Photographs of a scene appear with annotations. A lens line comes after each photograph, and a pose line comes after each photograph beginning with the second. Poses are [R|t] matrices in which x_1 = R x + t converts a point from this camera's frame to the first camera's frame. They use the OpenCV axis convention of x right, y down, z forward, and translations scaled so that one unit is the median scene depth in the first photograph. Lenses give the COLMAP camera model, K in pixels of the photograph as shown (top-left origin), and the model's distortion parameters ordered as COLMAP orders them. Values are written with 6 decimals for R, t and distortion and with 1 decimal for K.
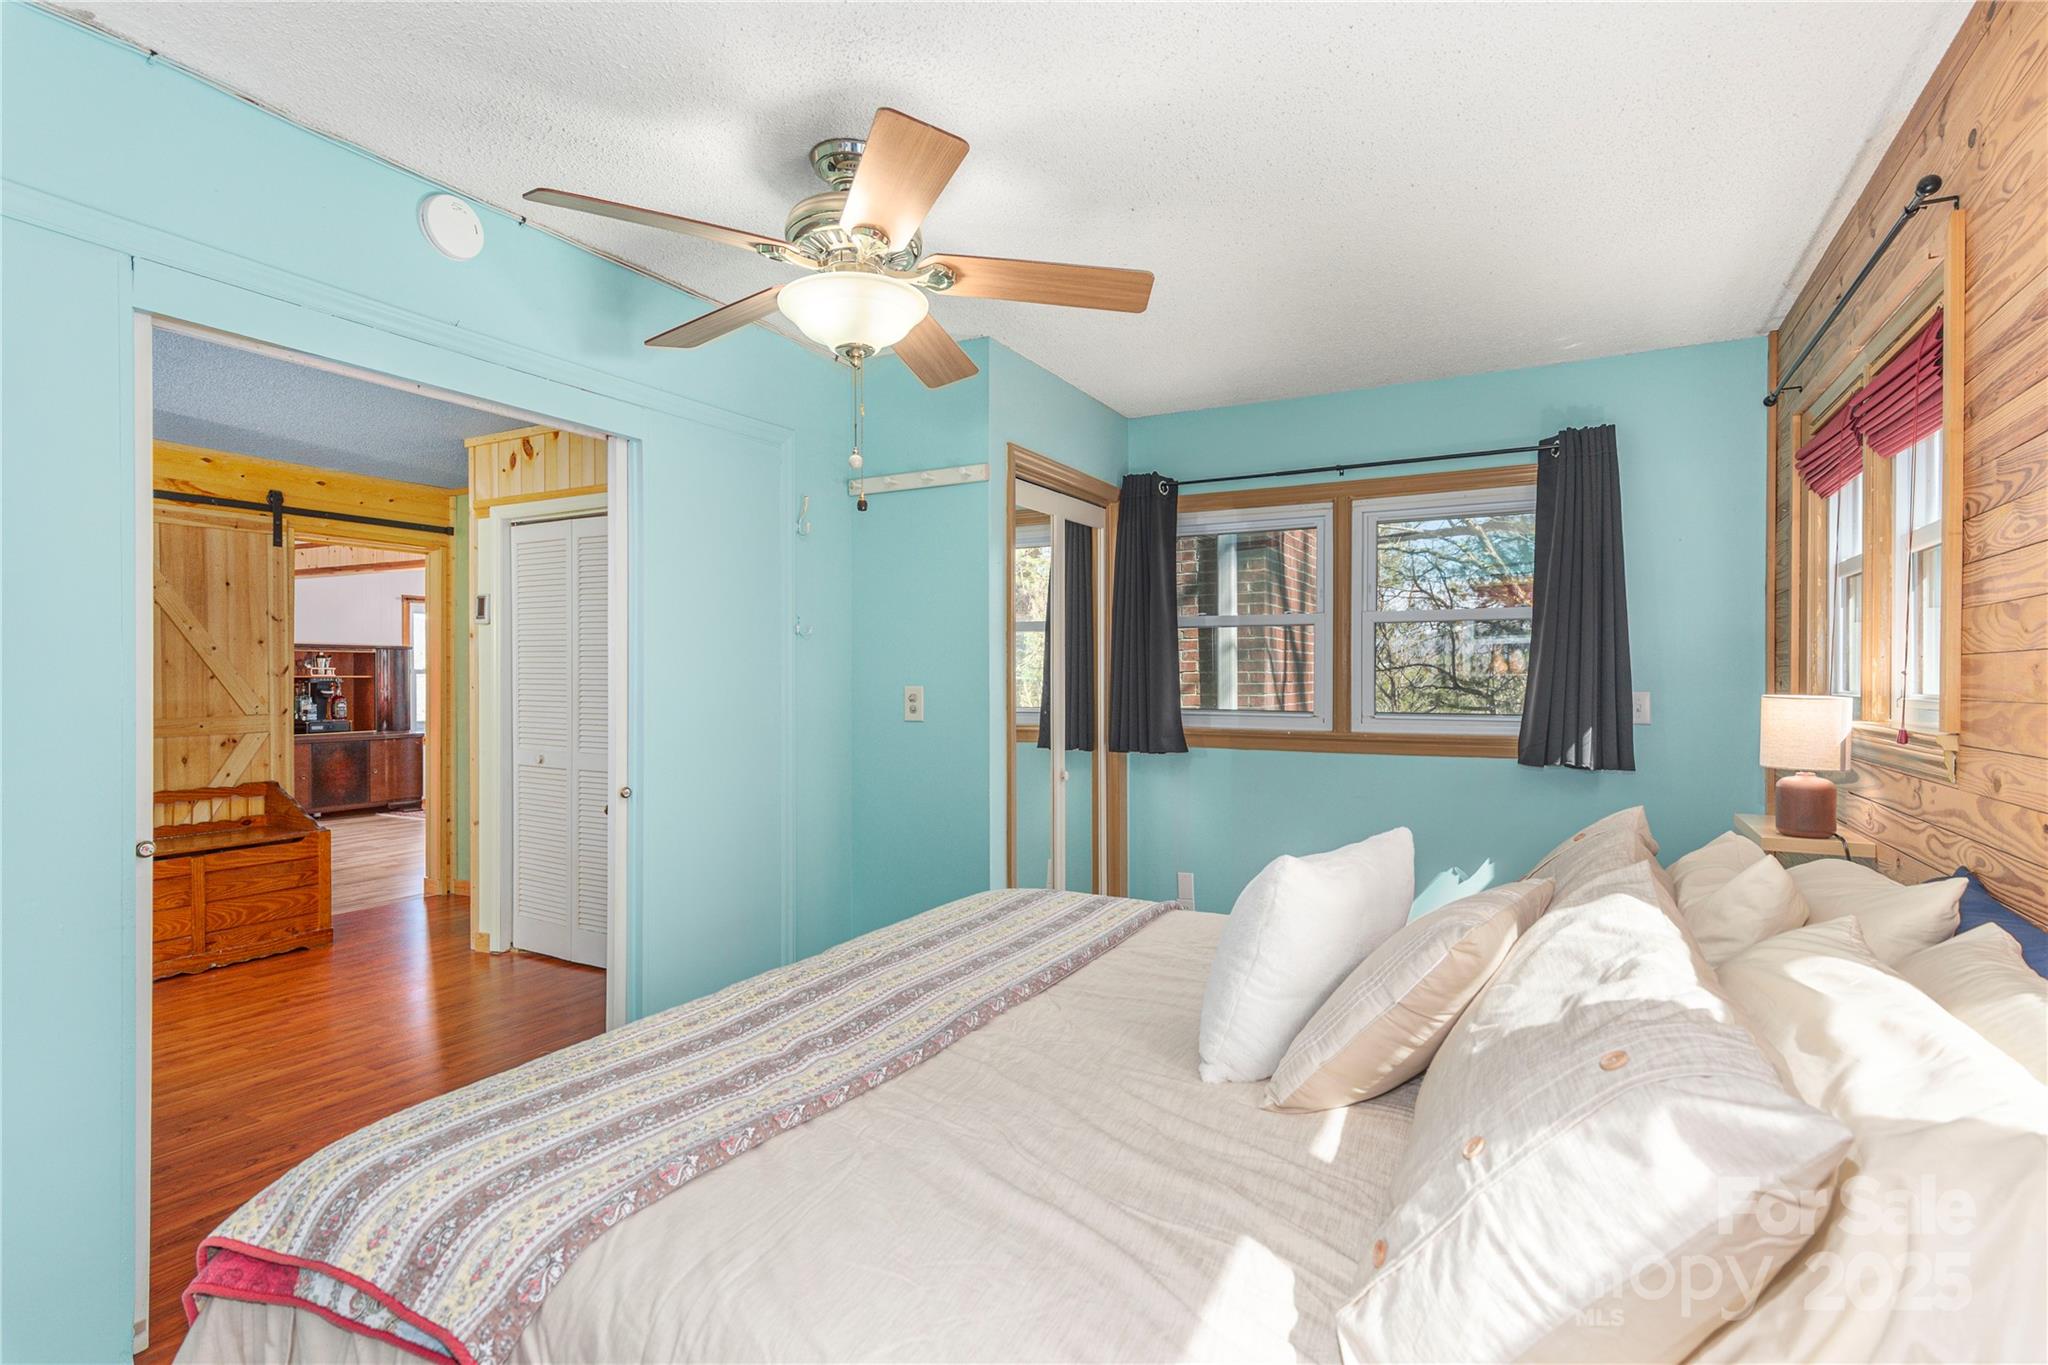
lens RADIAL K [[1006.6, 0, 1009.7], [0, 1006.6, 682.2], [0, 0, 1]] dist [0.011499, 0.000282]
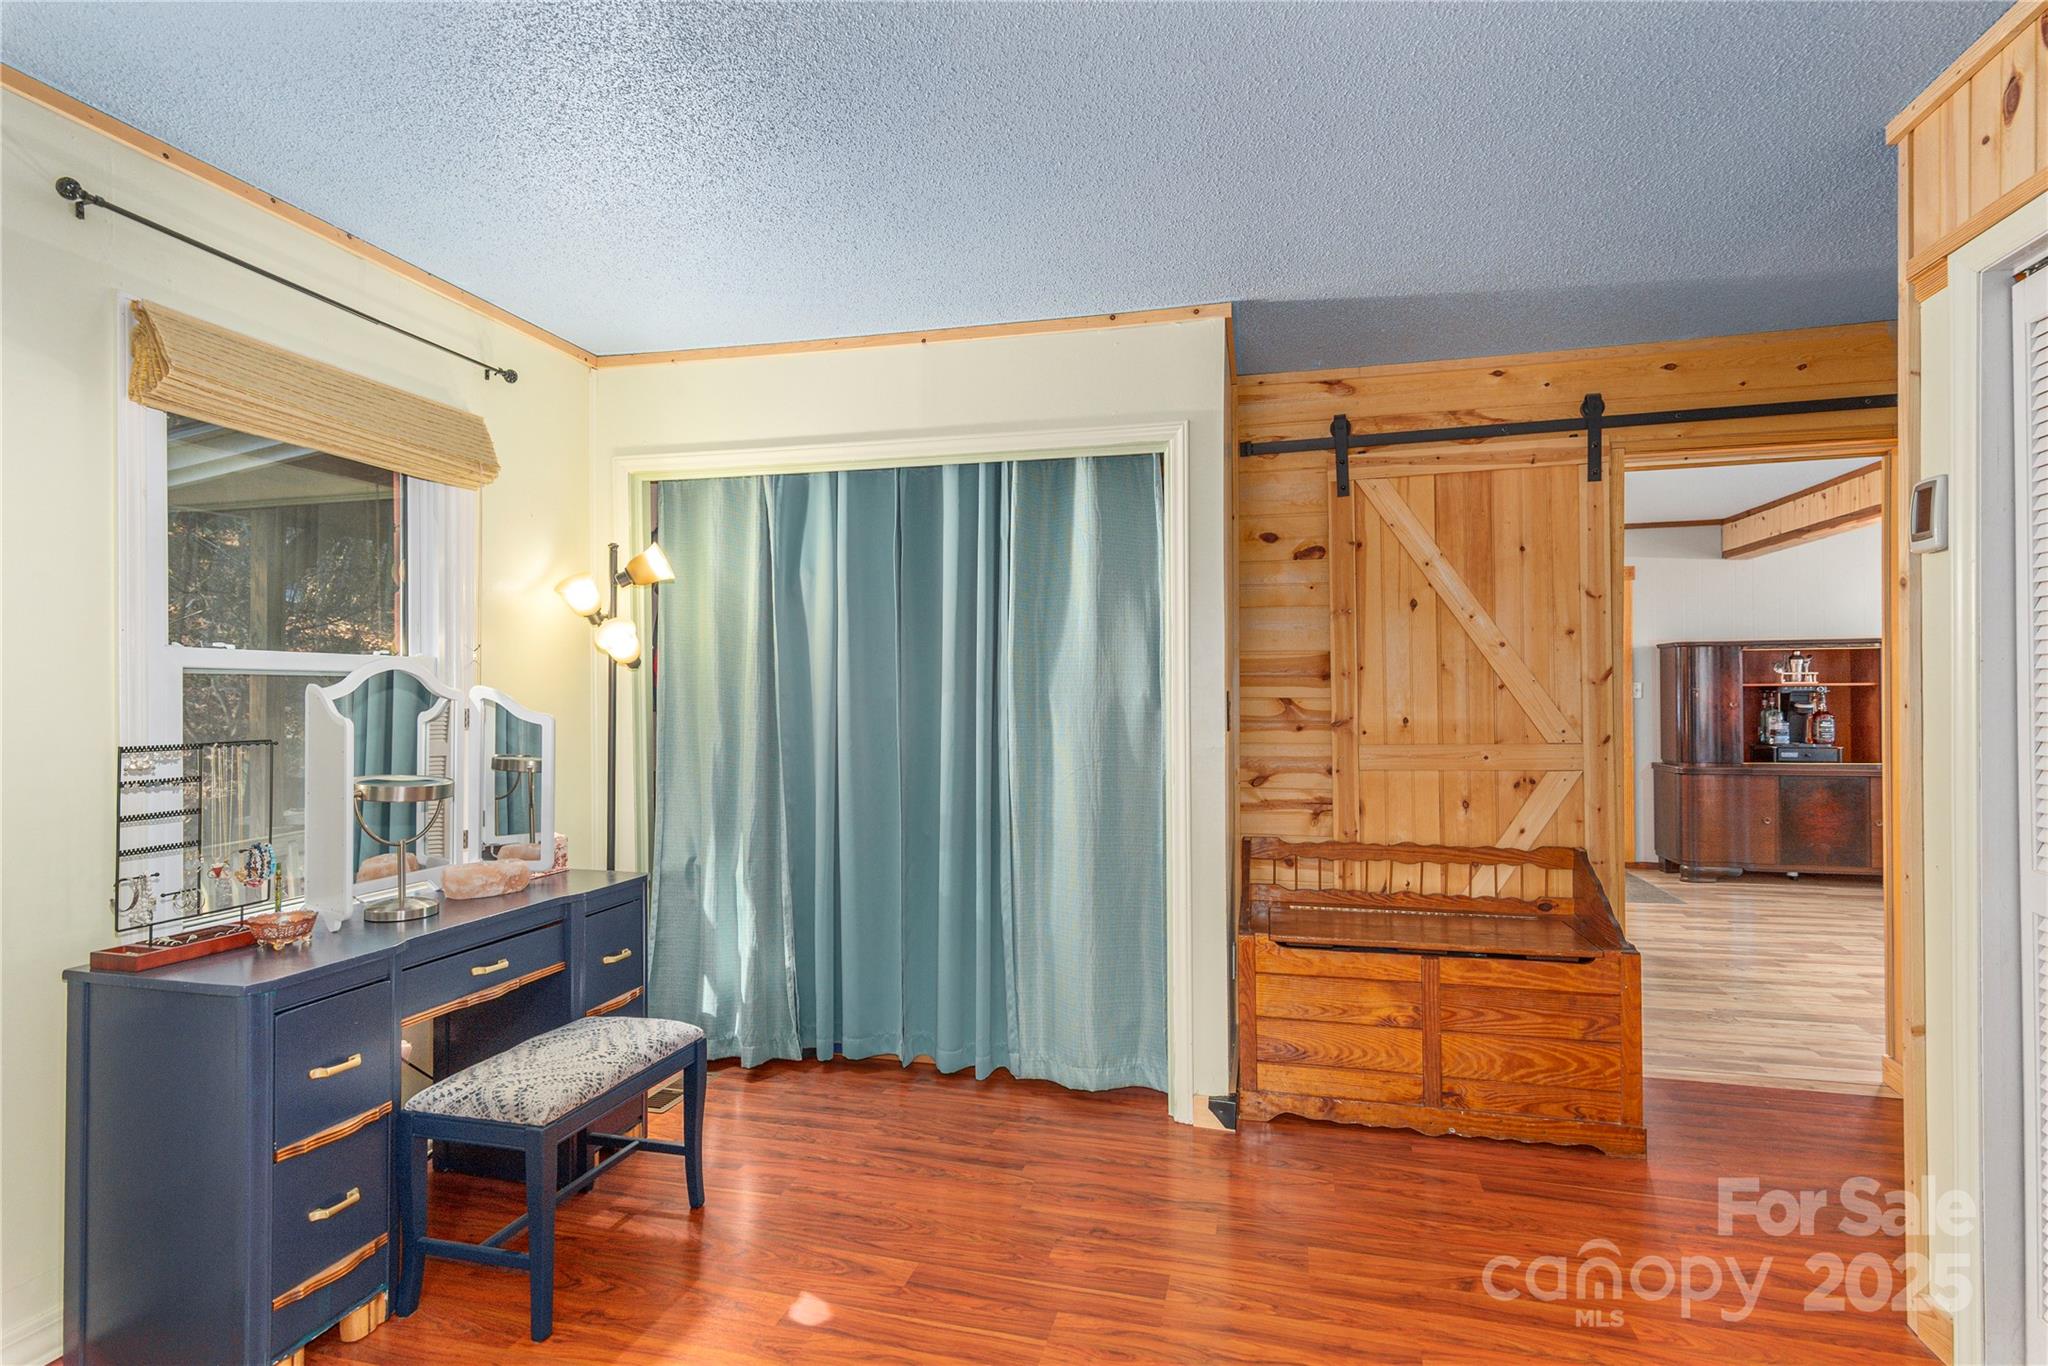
lens RADIAL K [[1006.6, 0, 1020.2], [0, 1006.6, 692.8], [0, 0, 1]] dist [0.011499, 0.000282]
pose [[0.243874, -0.001782, -0.969805, -0.197764], [0.003110, 0.999995, -0.001055, -0.000949], [0.969802, -0.002759, 0.243878, 0.505309]]
